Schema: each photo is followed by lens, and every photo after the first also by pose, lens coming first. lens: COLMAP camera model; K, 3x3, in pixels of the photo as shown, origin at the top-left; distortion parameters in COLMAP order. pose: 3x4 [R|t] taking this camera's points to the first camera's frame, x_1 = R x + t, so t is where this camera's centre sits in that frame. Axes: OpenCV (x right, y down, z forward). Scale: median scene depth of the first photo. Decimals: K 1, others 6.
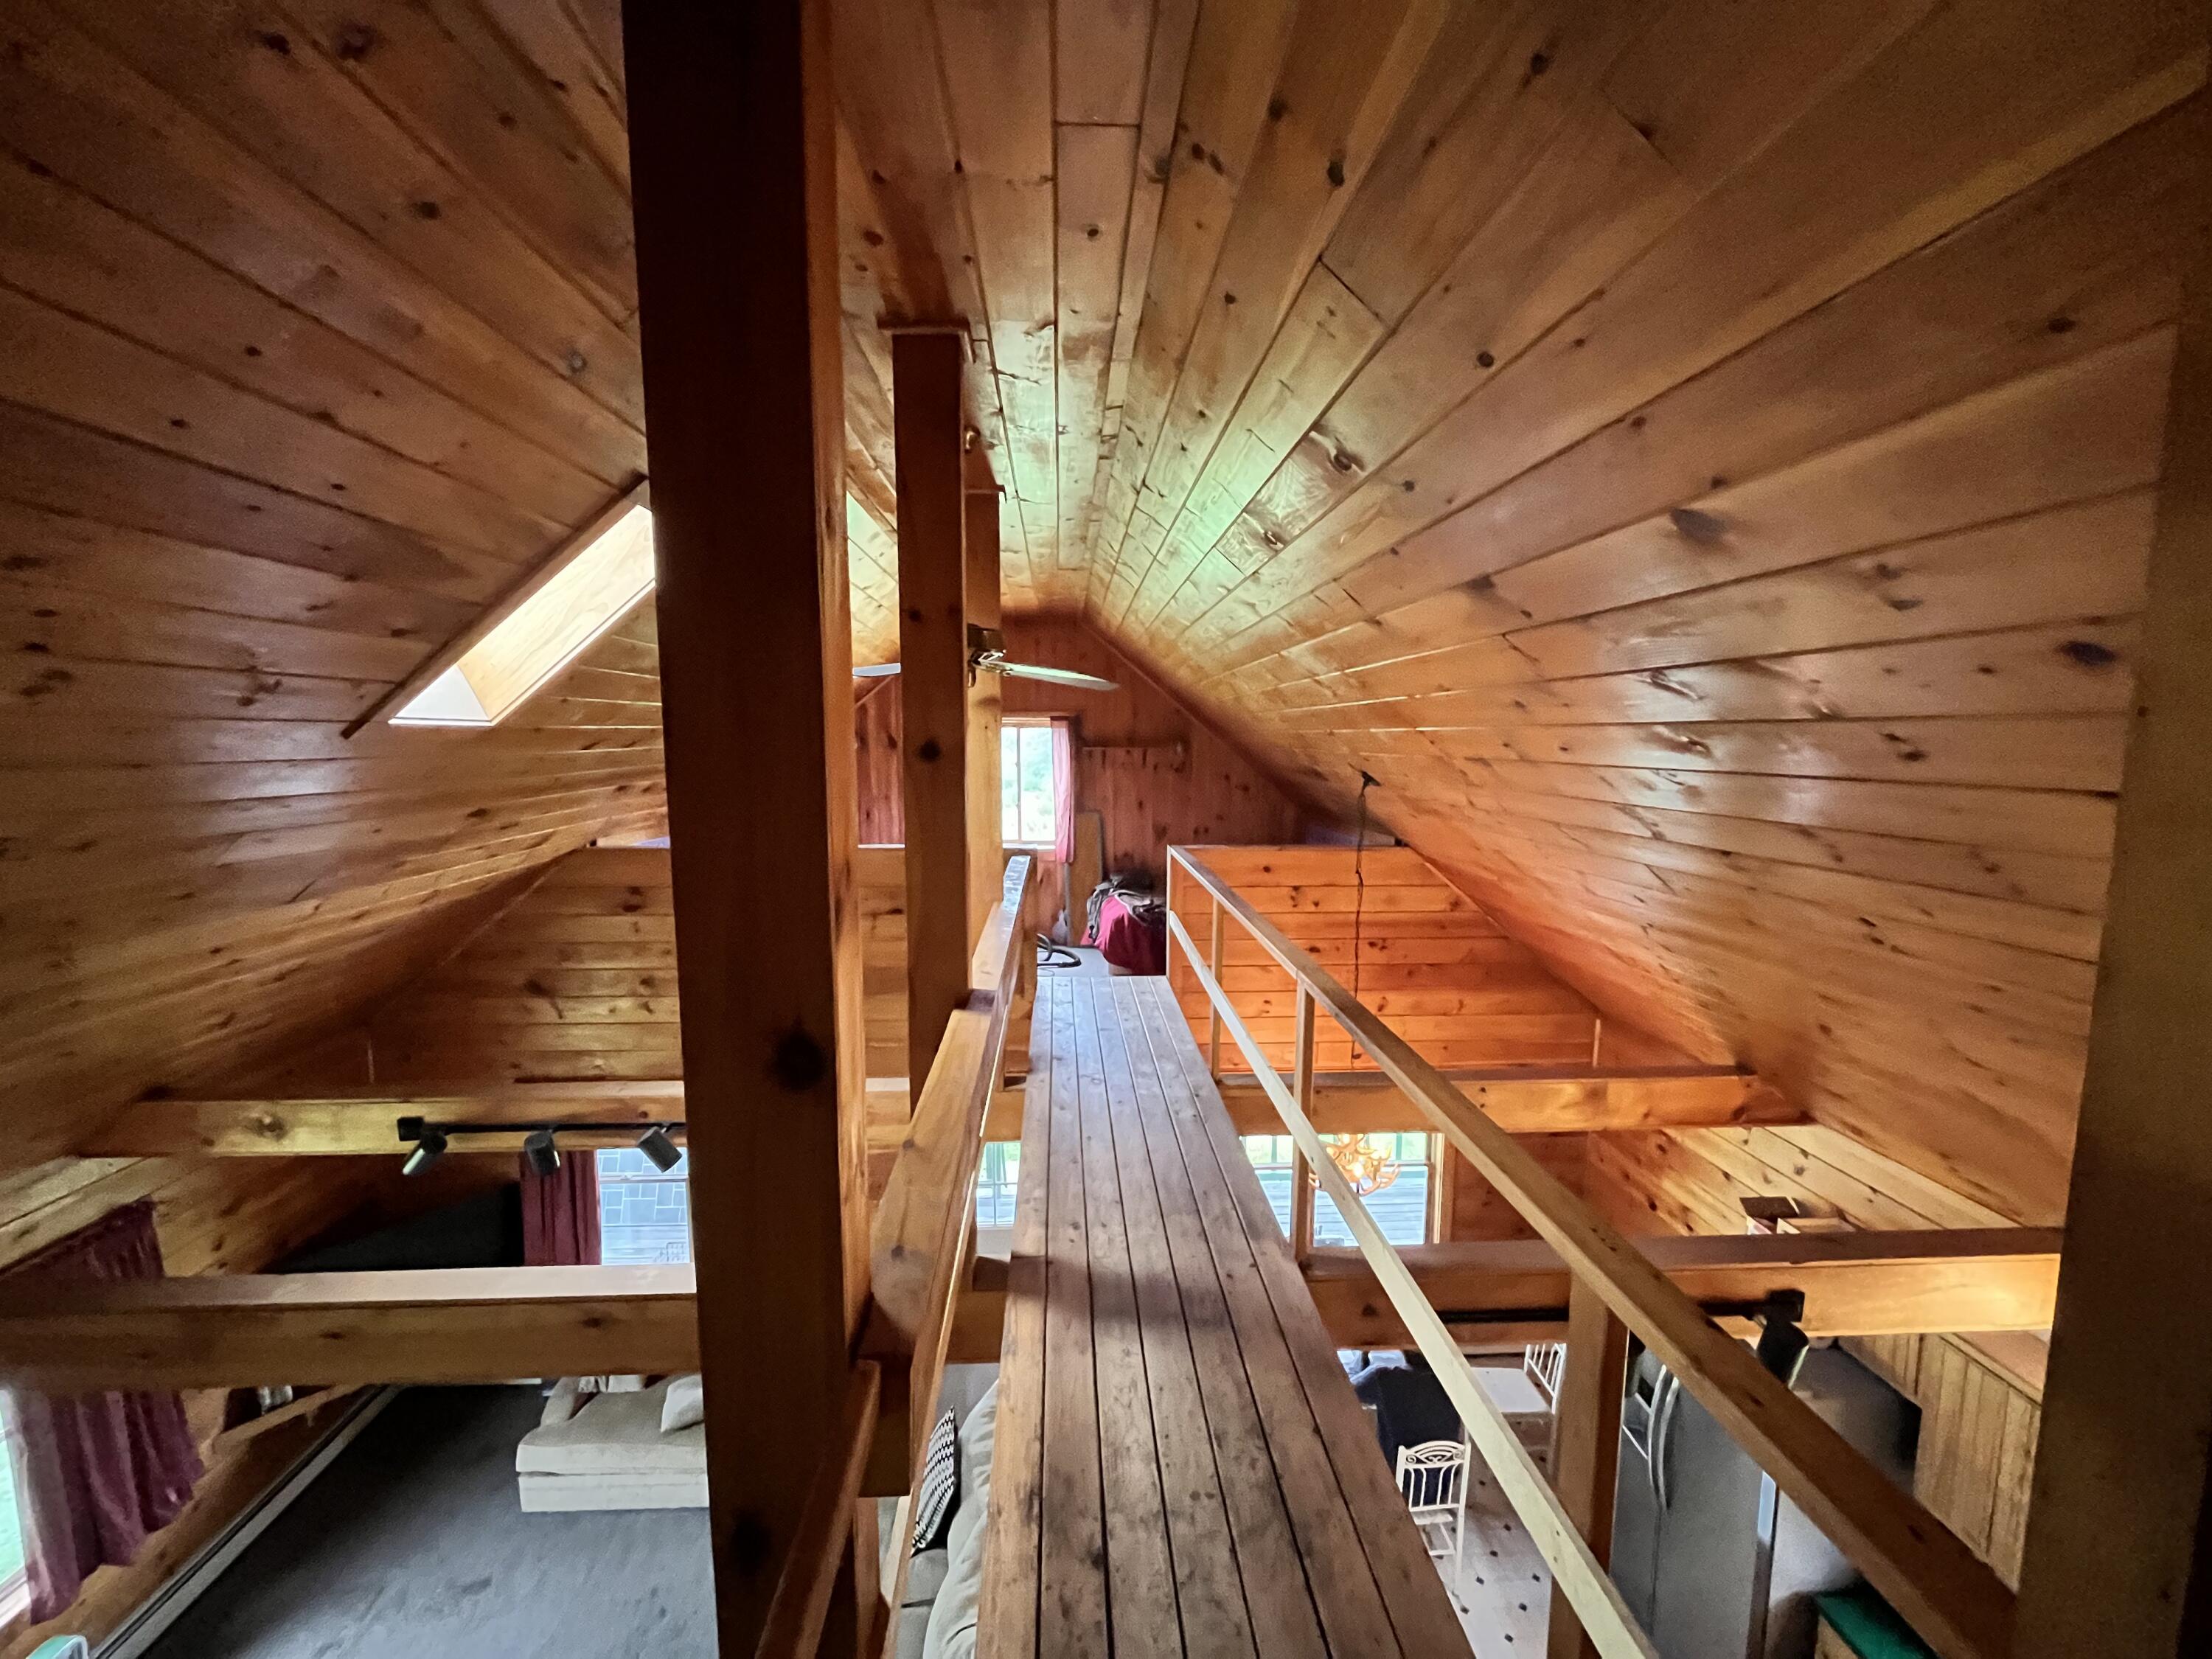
lens RADIAL K [[888.2, 0, 1103.0], [0, 888.2, 839.5], [0, 0, 1]] dist [-0.003286, -0.000065]
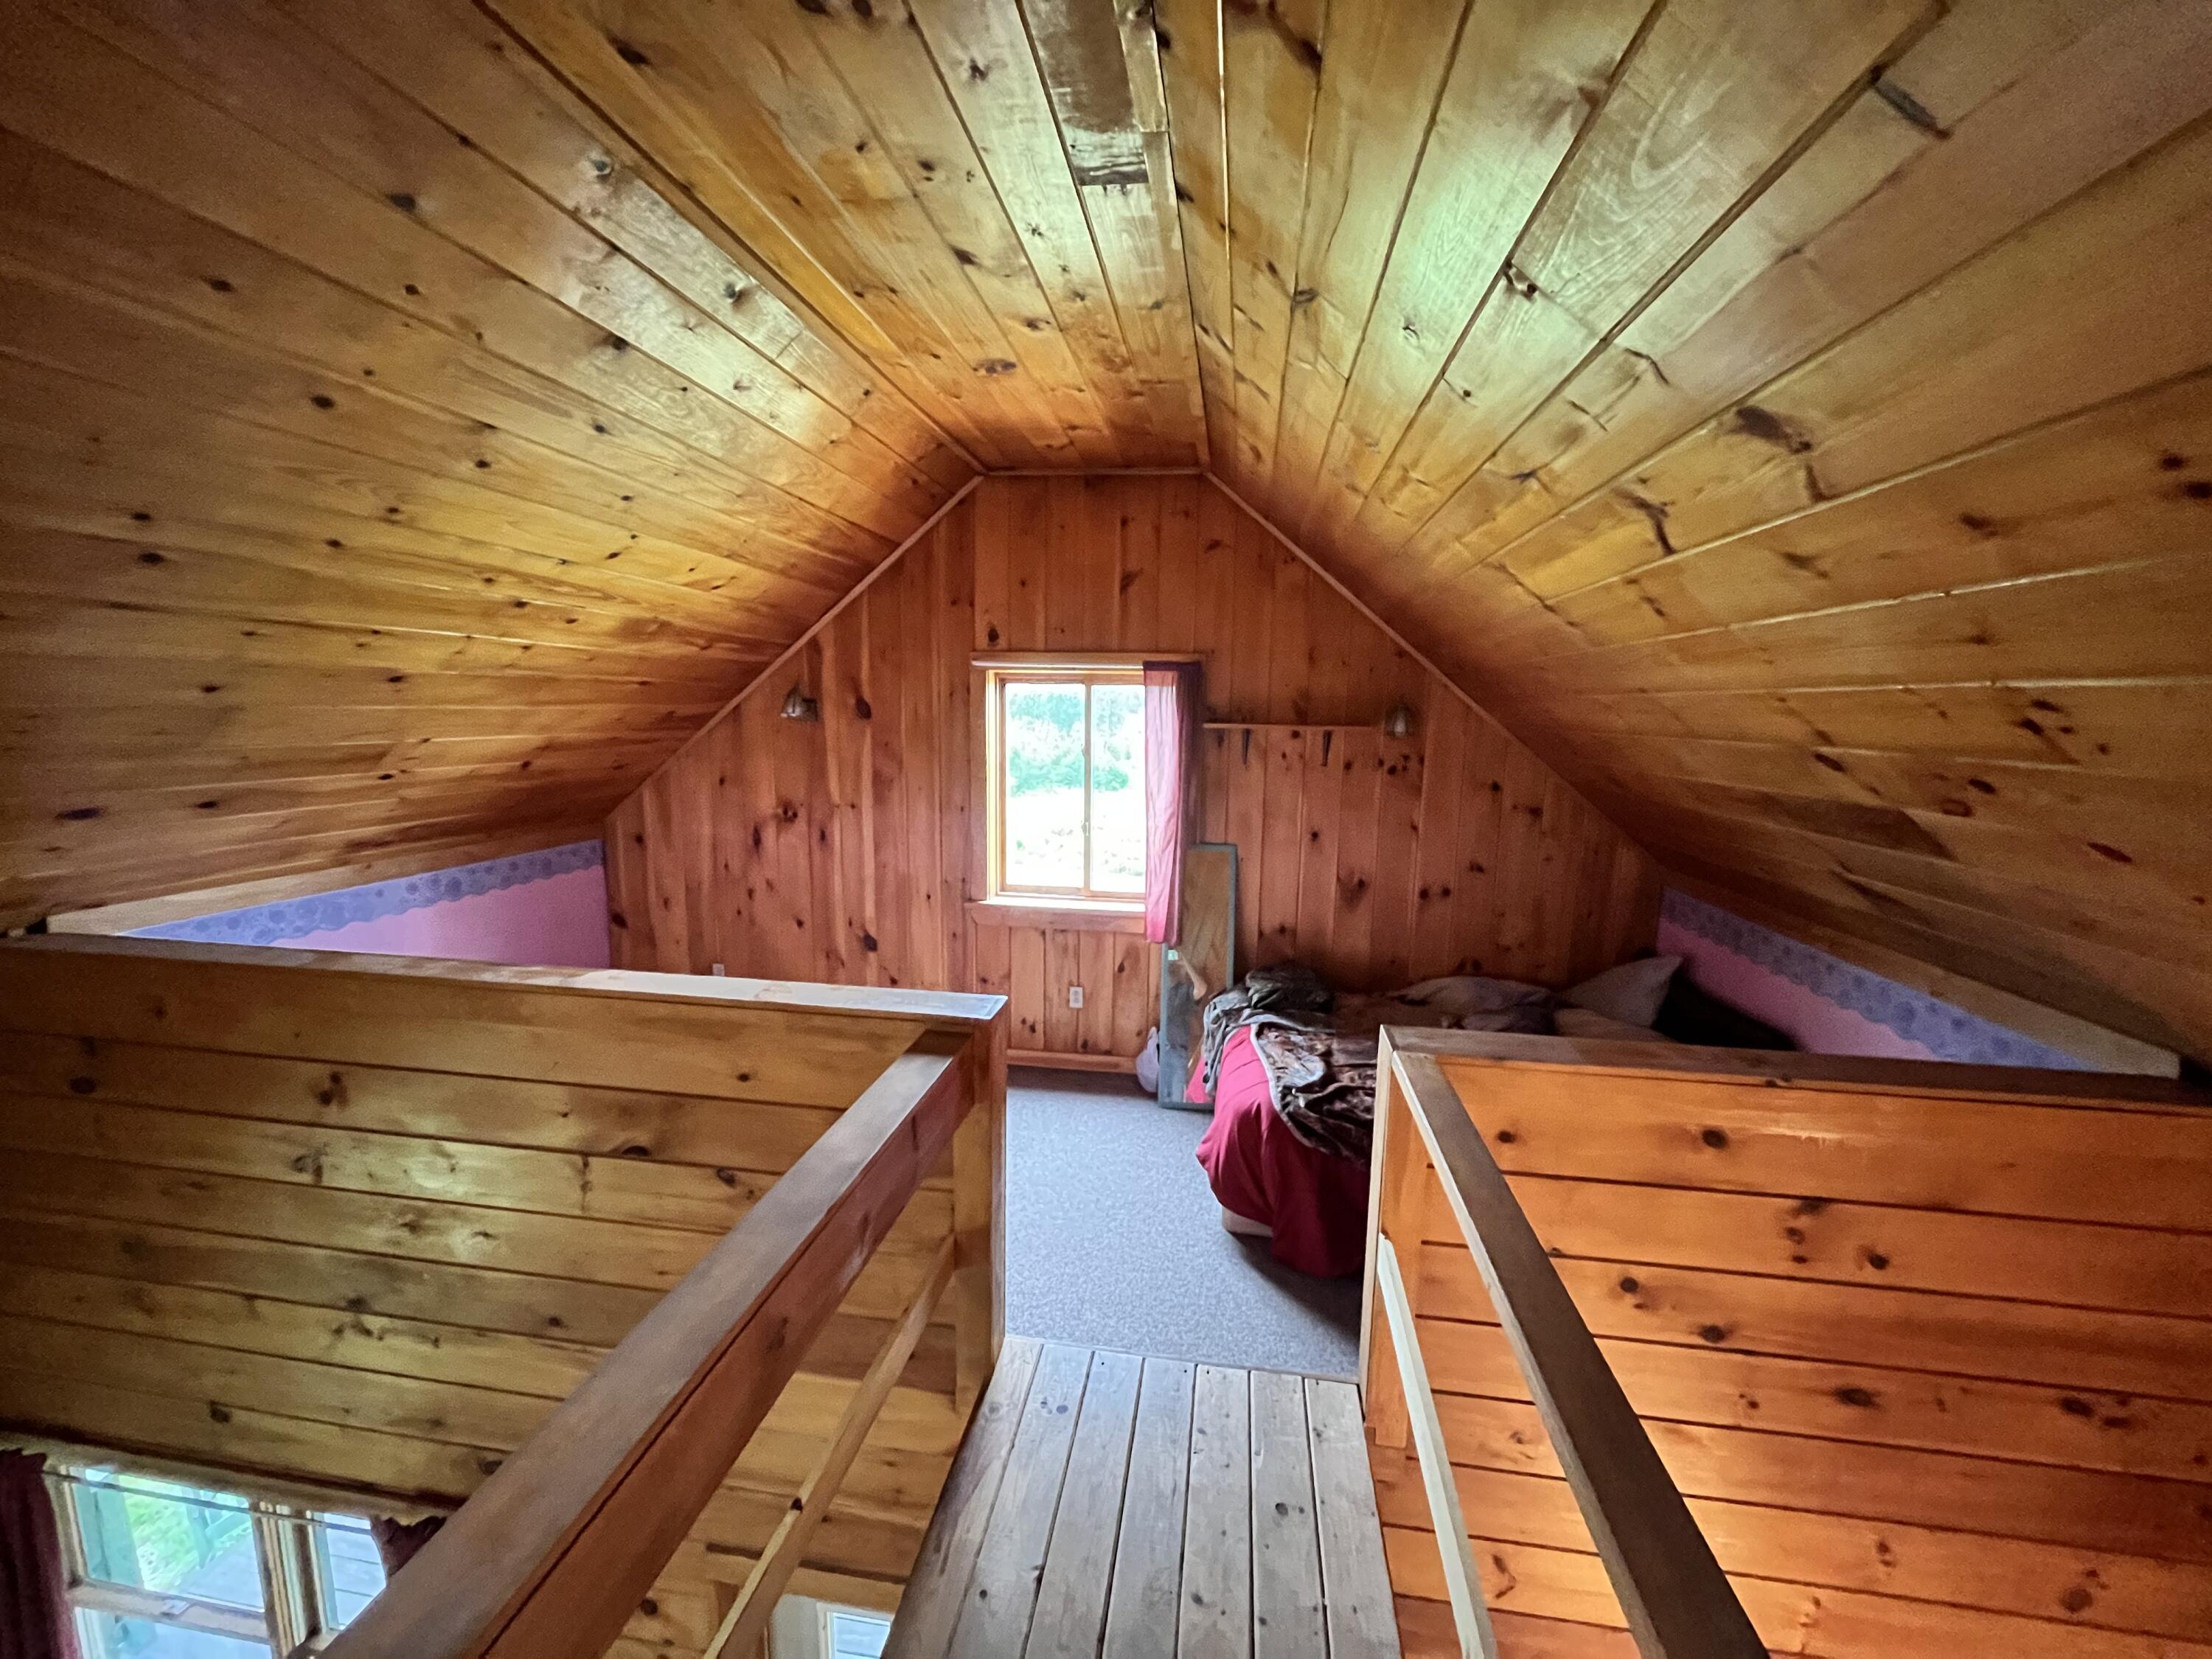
lens RADIAL K [[888.2, 0, 1103.0], [0, 888.2, 839.5], [0, 0, 1]] dist [-0.003286, -0.000065]
pose [[0.979993, 0.042962, -0.194339, 0.022459], [-0.035873, 0.998561, 0.039854, -0.054707], [0.195772, -0.032085, 0.980124, 0.480019]]
